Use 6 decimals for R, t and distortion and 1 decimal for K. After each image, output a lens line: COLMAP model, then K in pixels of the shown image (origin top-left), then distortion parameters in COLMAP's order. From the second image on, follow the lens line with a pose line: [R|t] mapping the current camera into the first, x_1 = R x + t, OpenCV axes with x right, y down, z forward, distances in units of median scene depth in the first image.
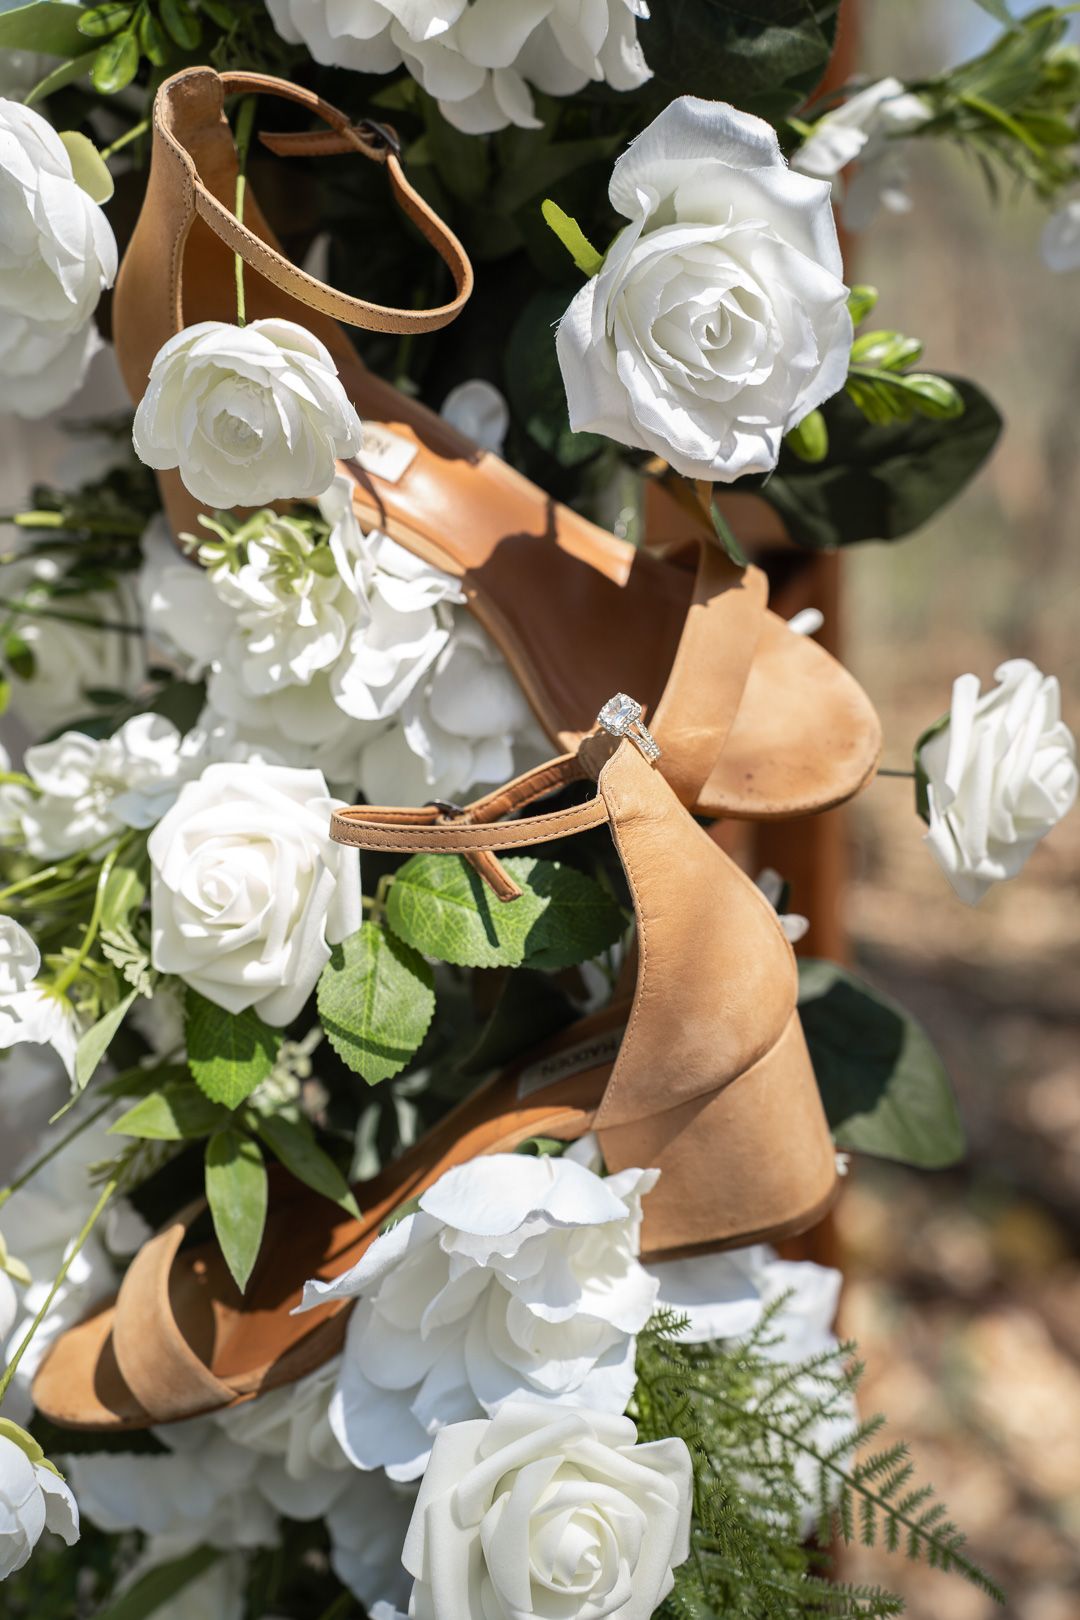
lens RADIAL K [[2087.9, 0, 538.6], [0, 2087.9, 812.1], [0, 0, 1]] dist [0.159703, 0.000000]
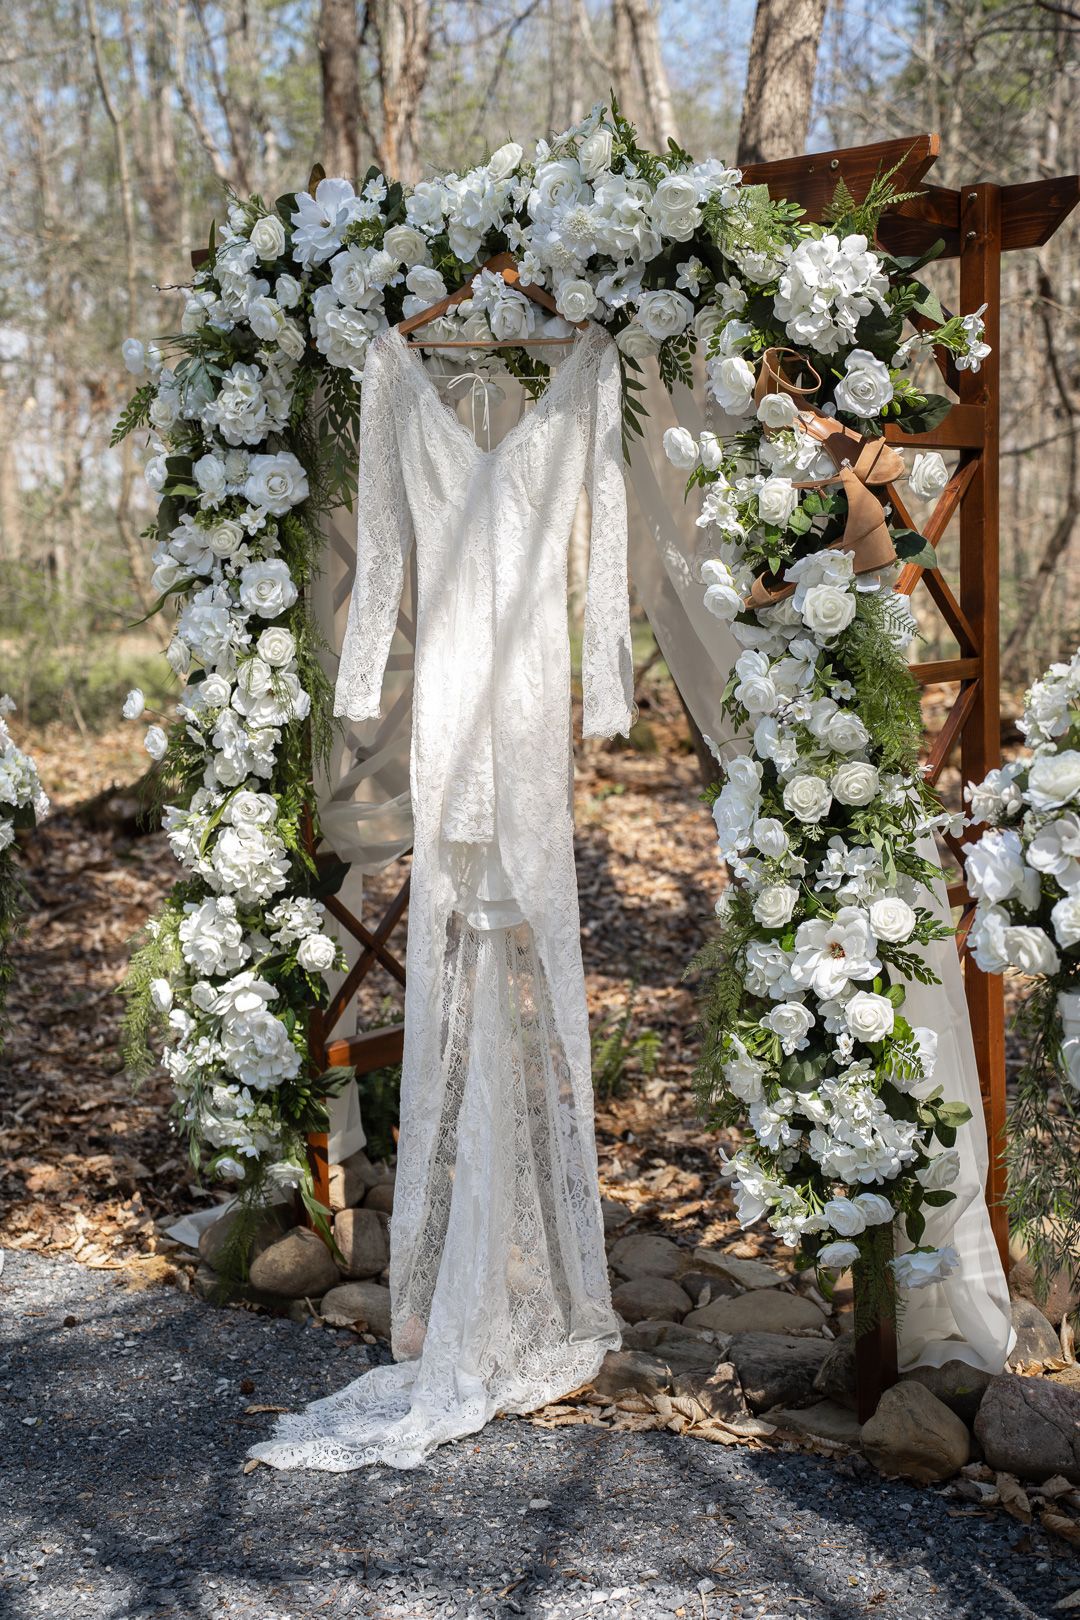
lens RADIAL K [[2087.9, 0, 538.6], [0, 2087.9, 808.9], [0, 0, 1]] dist [0.159703, 0.000000]
pose [[0.953238, 0.010791, -0.302028, 0.877726], [-0.019104, 0.999515, -0.024585, 0.935749], [0.301616, 0.029205, 0.952982, -4.115121]]
